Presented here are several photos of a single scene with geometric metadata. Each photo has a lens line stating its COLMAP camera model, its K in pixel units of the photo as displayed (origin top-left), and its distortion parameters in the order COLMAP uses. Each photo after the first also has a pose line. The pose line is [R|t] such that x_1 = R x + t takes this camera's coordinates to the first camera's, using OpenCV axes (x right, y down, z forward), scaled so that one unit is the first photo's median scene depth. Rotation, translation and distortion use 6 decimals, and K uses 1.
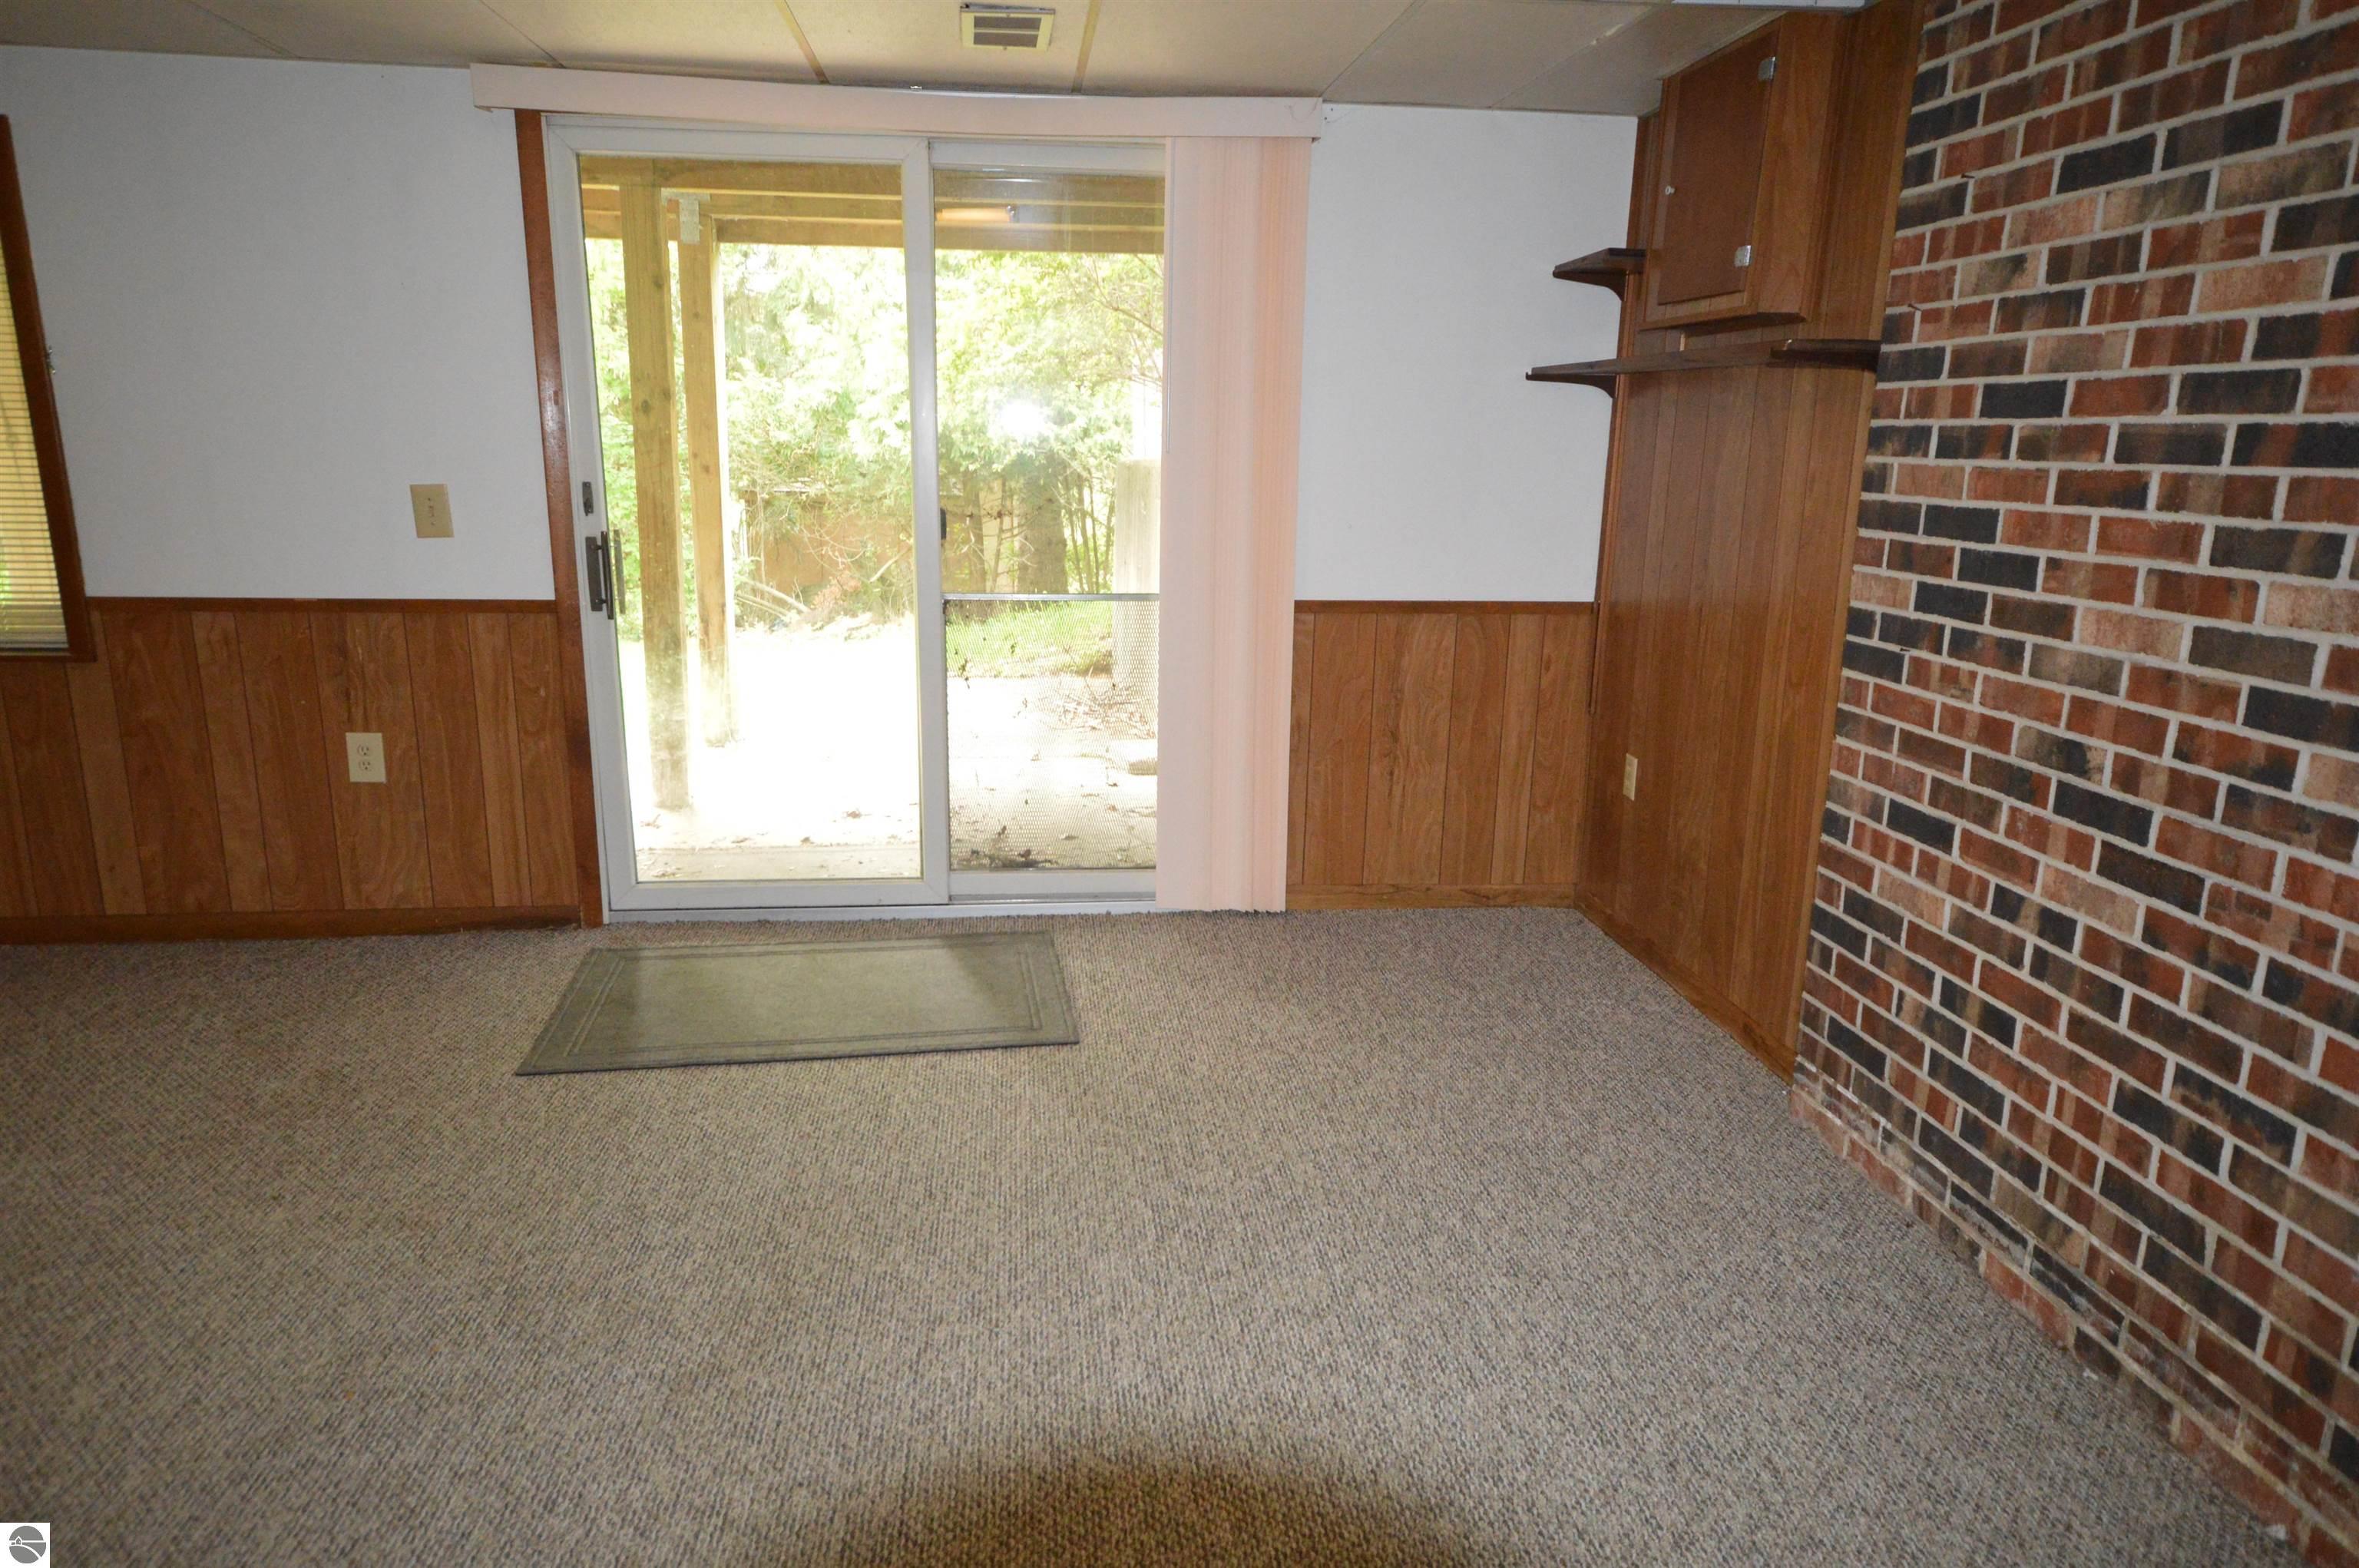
lens RADIAL K [[1471.5, 0, 1173.6], [0, 1471.5, 795.2], [0, 0, 1]] dist [0.019048, 0.005232]
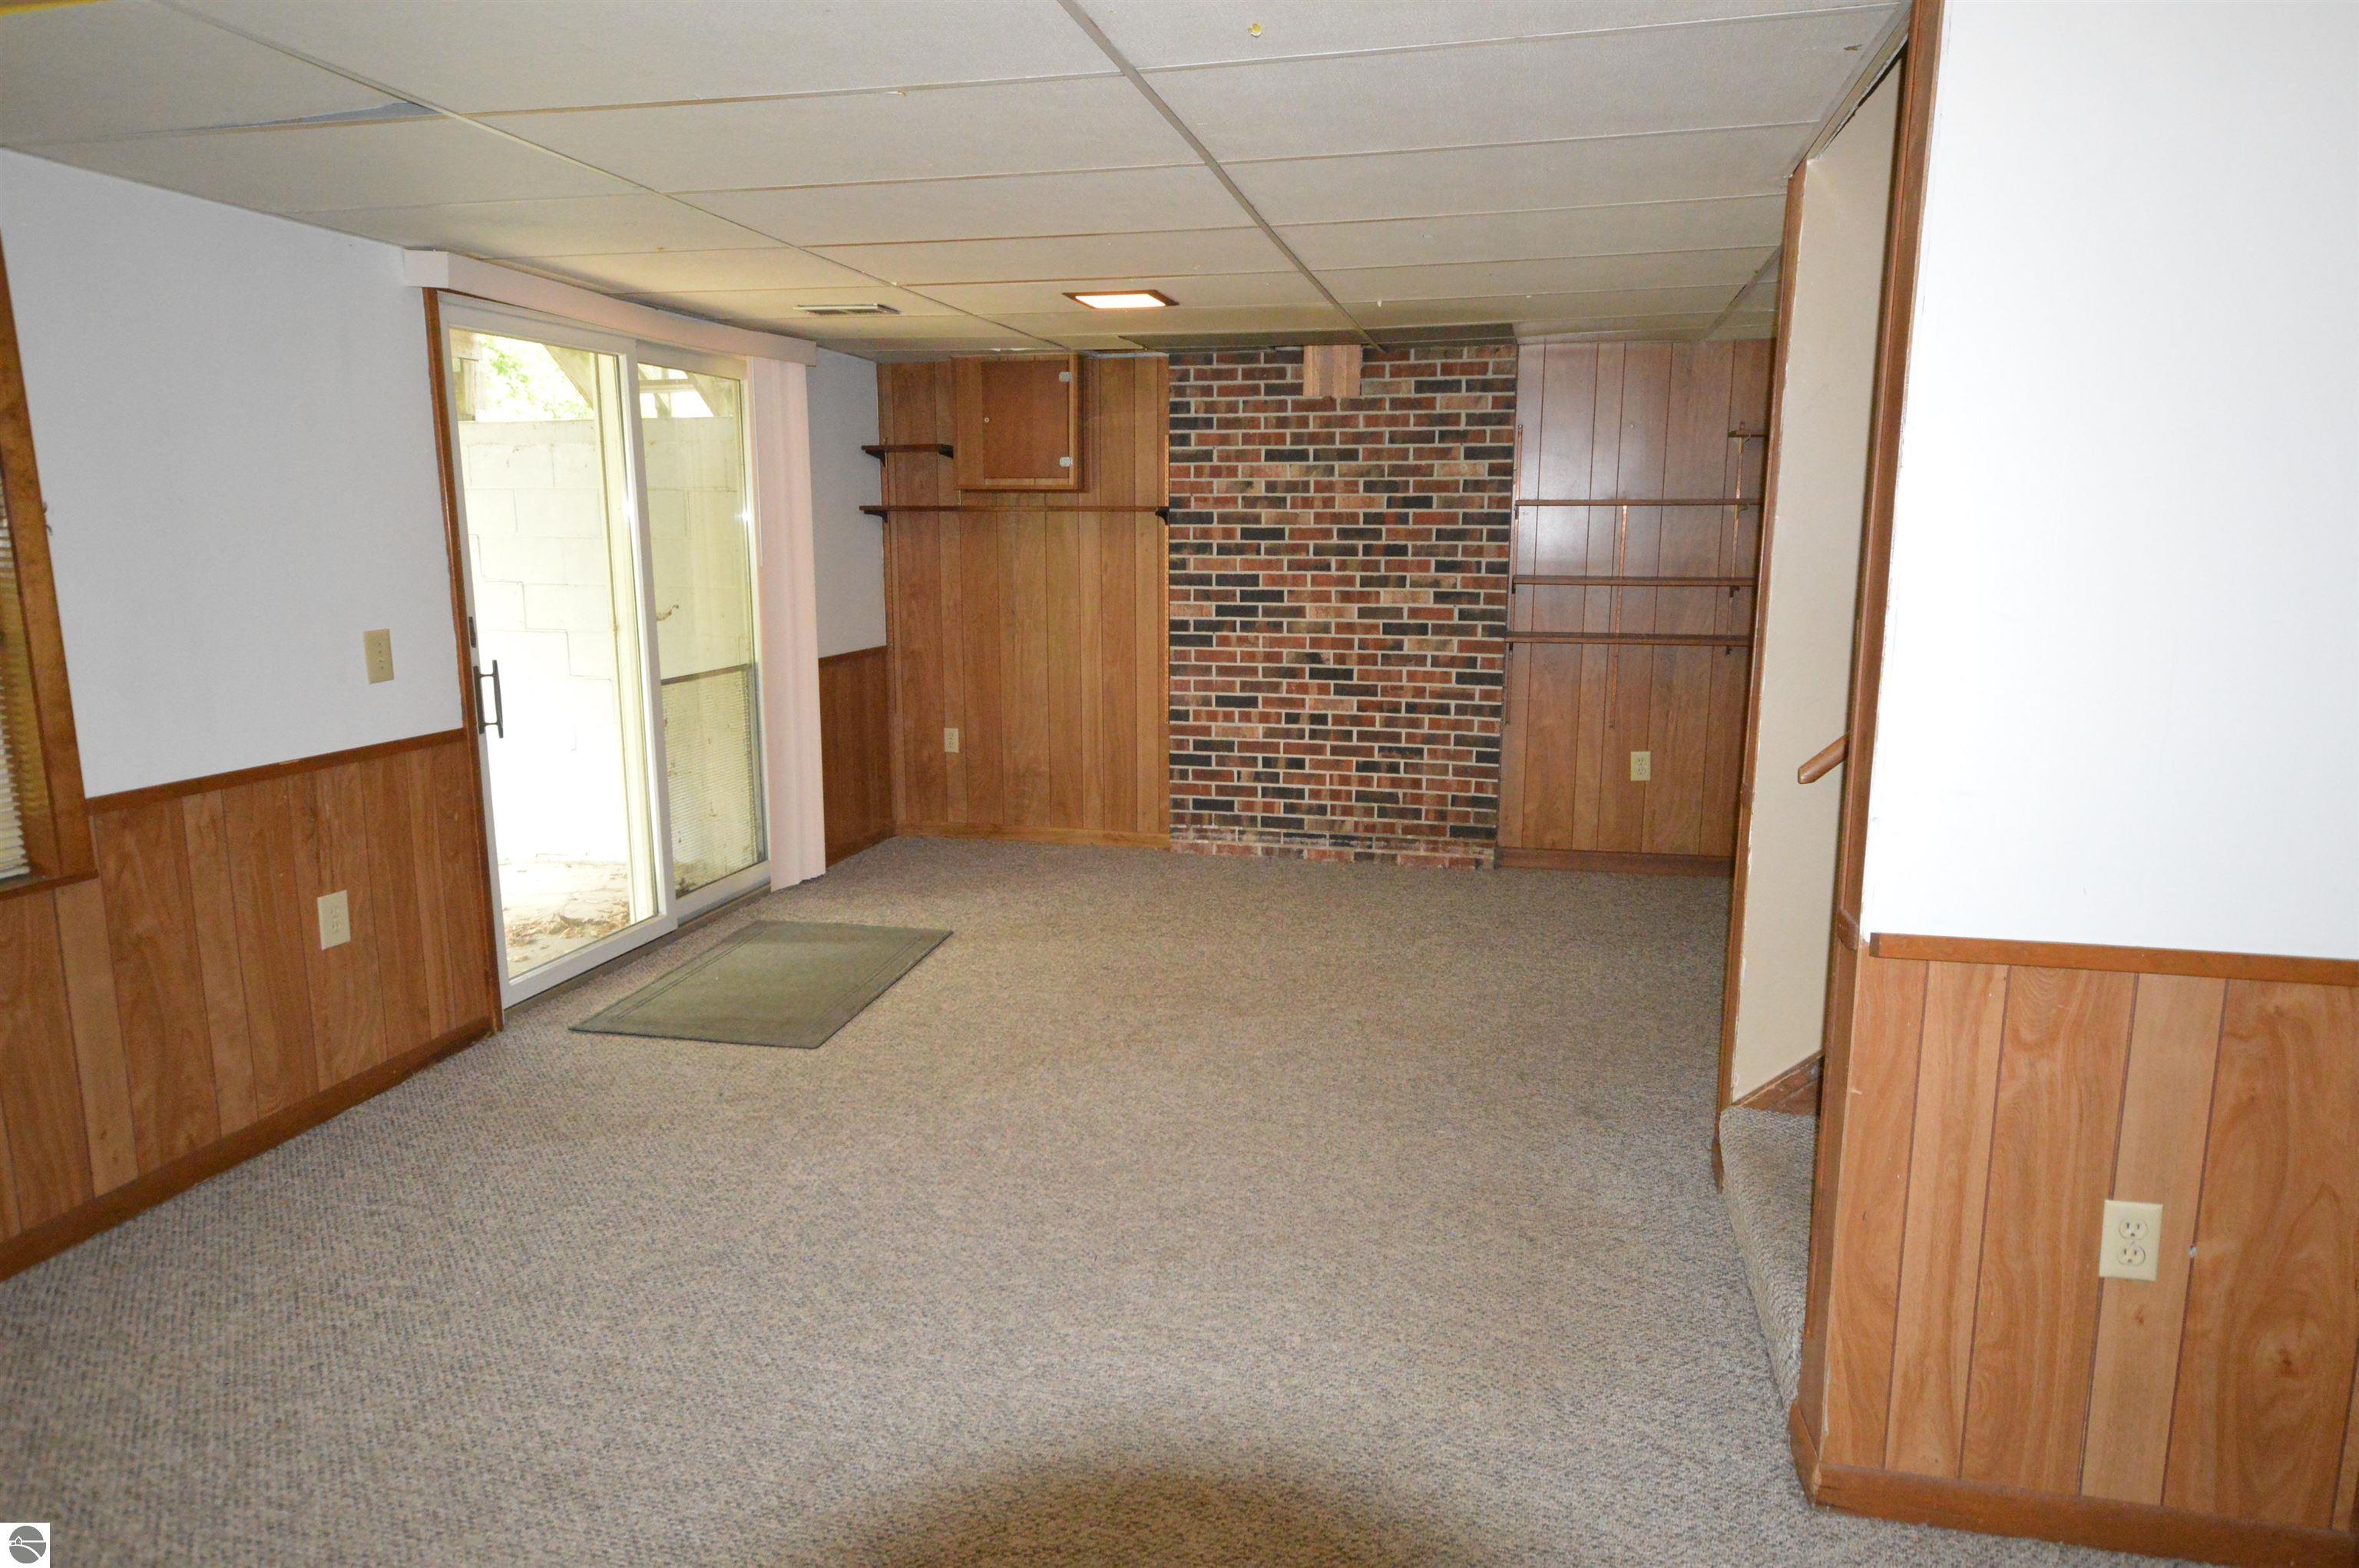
lens RADIAL K [[1471.5, 0, 1182.0], [0, 1471.5, 783.6], [0, 0, 1]] dist [0.019048, 0.005232]
pose [[0.337853, -0.181131, 0.923605, -1.597532], [0.228510, 0.967732, 0.106196, -0.112837], [-0.913038, 0.175174, 0.368342, 0.175461]]
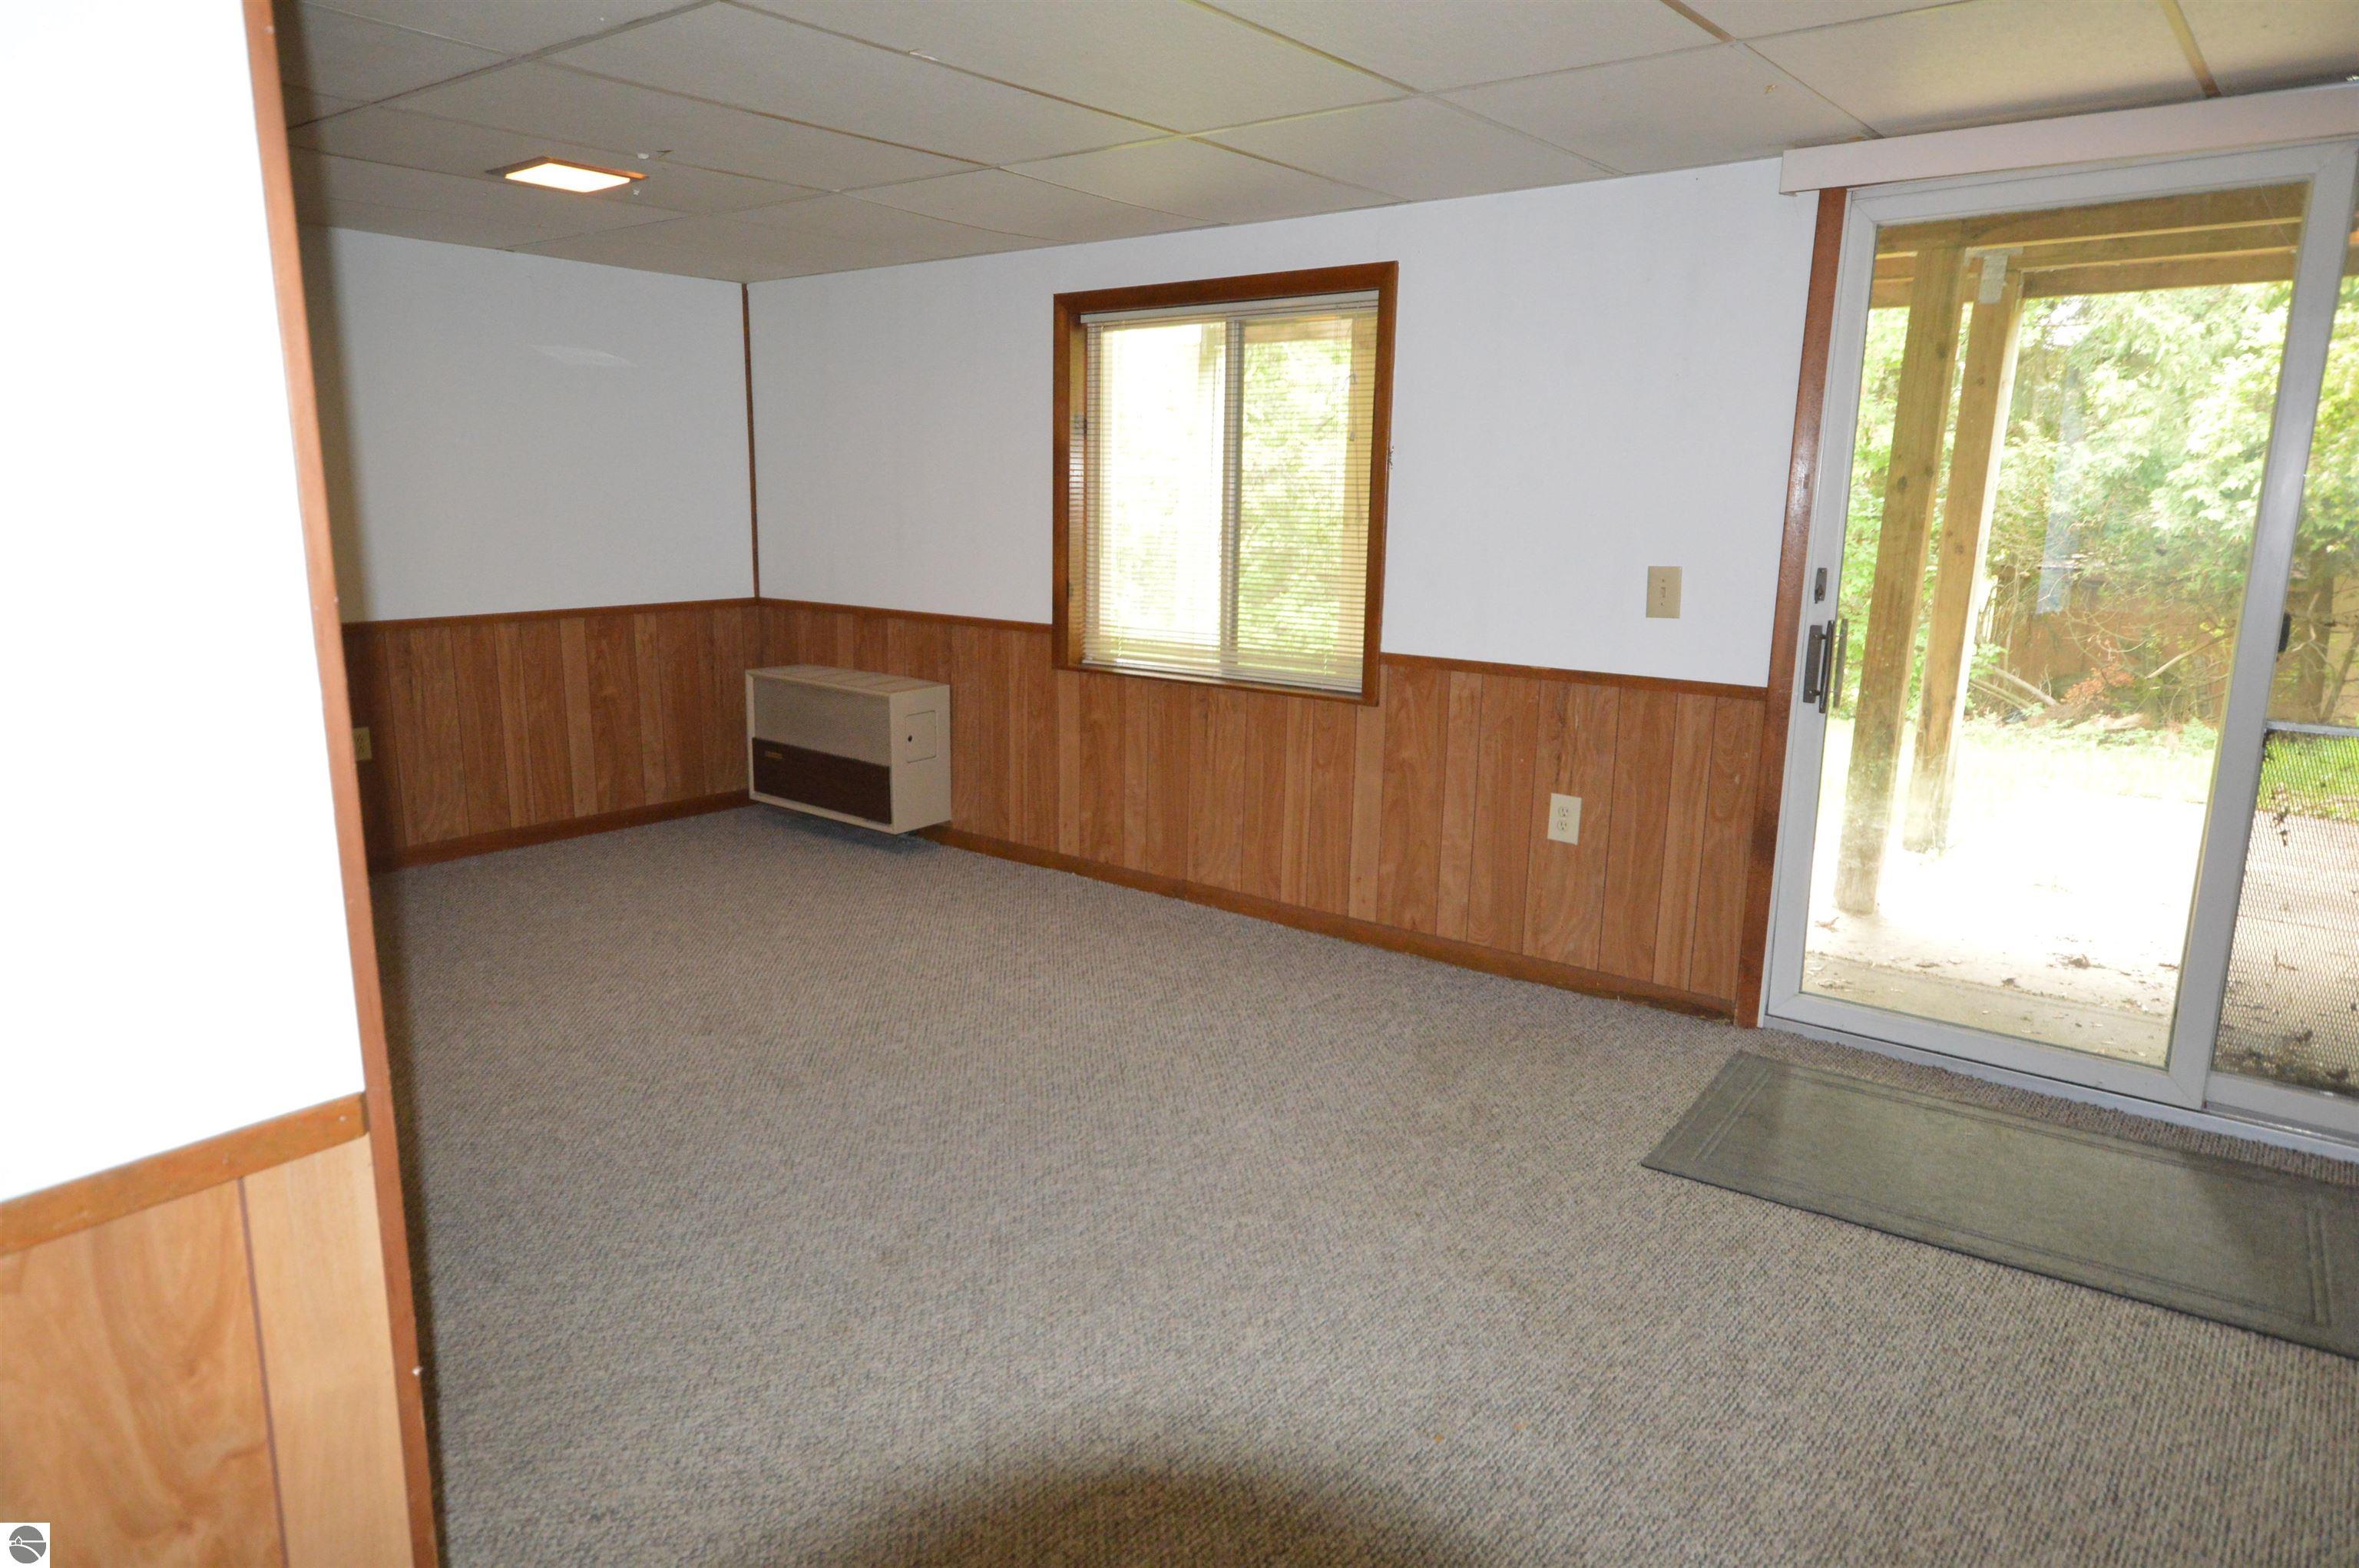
lens RADIAL K [[1471.5, 0, 1160.1], [0, 1471.5, 791.3], [0, 0, 1]] dist [0.019048, 0.005232]
pose [[0.705290, 0.136114, -0.695729, -0.021929], [-0.168486, 0.985459, 0.021995, -0.024745], [0.688606, 0.101708, 0.717967, 0.050769]]
